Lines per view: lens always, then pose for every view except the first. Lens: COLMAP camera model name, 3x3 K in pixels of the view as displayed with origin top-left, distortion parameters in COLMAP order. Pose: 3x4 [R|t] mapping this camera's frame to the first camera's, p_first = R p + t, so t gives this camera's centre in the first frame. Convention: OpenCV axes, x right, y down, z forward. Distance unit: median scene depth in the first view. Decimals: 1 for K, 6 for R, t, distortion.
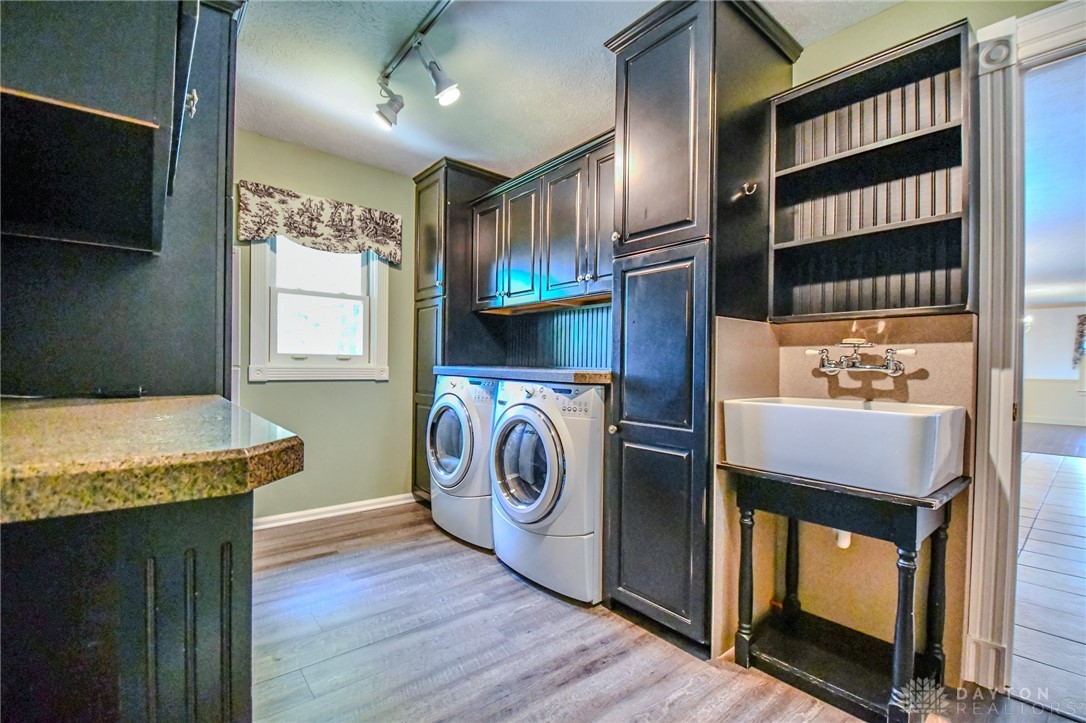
lens RADIAL K [[473.6, 0, 541.6], [0, 473.6, 365.5], [0, 0, 1]] dist [-0.022916, -0.004739]
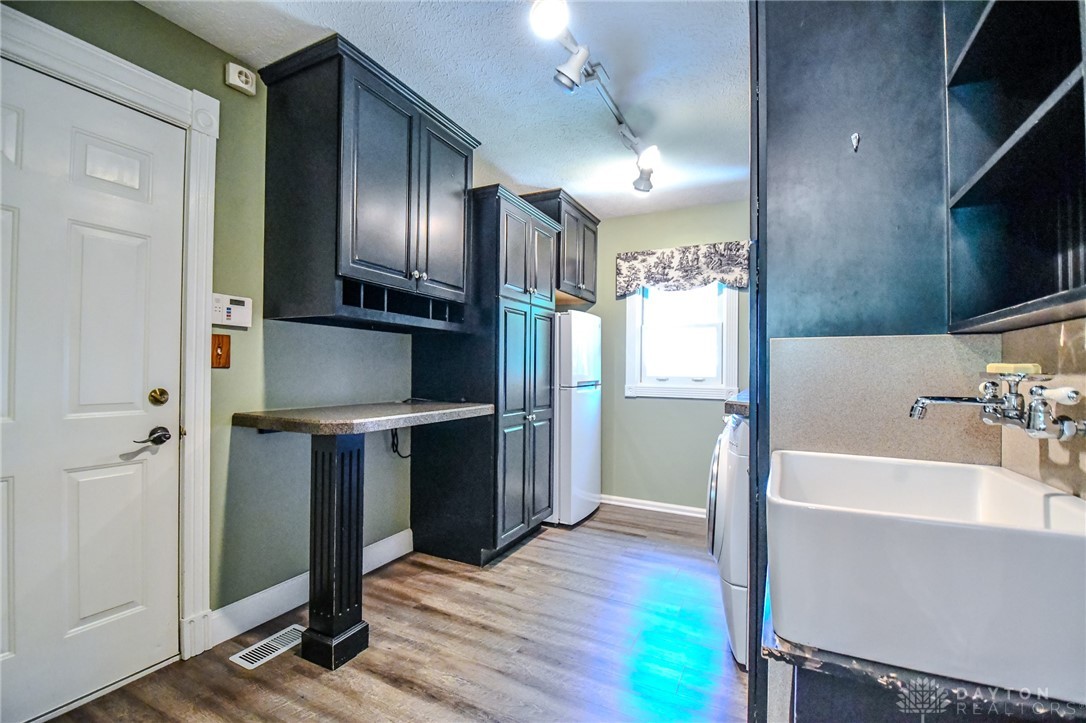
lens RADIAL K [[473.6, 0, 537.1], [0, 473.6, 363.4], [0, 0, 1]] dist [-0.022916, -0.004739]
pose [[0.374191, -0.031279, -0.926824, 0.542538], [-0.008324, 0.999277, -0.037085, -0.009233], [0.927314, 0.021592, 0.373660, 0.227792]]
